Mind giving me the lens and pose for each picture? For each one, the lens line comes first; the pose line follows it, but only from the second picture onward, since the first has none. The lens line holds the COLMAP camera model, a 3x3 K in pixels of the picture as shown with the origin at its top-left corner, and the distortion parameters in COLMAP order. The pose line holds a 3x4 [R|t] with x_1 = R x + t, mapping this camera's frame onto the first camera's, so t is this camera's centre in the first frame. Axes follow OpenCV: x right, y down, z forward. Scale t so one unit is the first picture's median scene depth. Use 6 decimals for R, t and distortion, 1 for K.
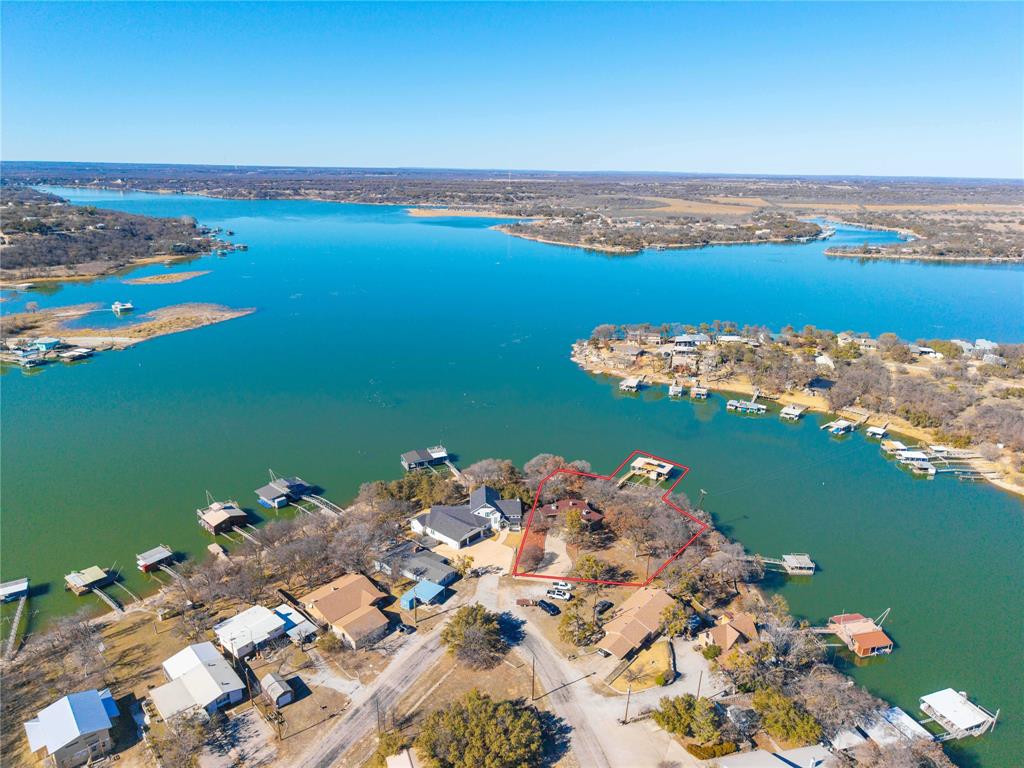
lens RADIAL K [[719.1, 0, 510.1], [0, 719.1, 387.1], [0, 0, 1]] dist [0.042380, -0.004270]
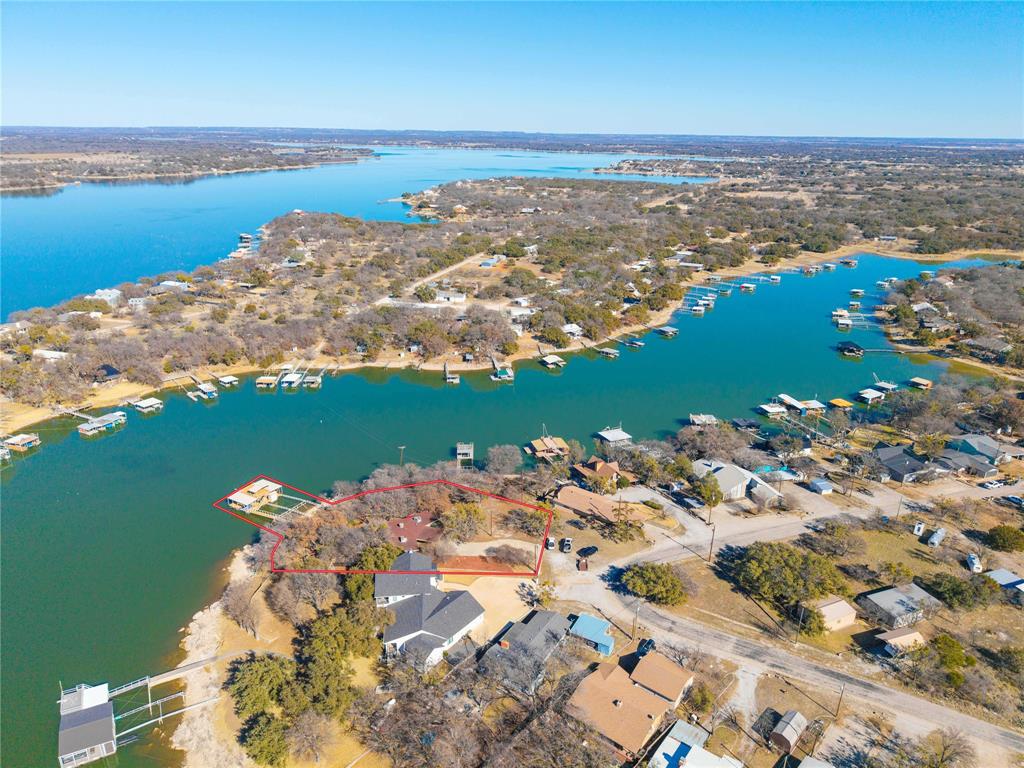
lens RADIAL K [[719.1, 0, 510.2], [0, 719.1, 380.3], [0, 0, 1]] dist [0.042380, -0.004270]
pose [[-0.095163, -0.340332, 0.935477, -0.880773], [0.271709, 0.895179, 0.353311, -0.343215], [-0.957663, 0.287799, 0.007283, 1.072190]]
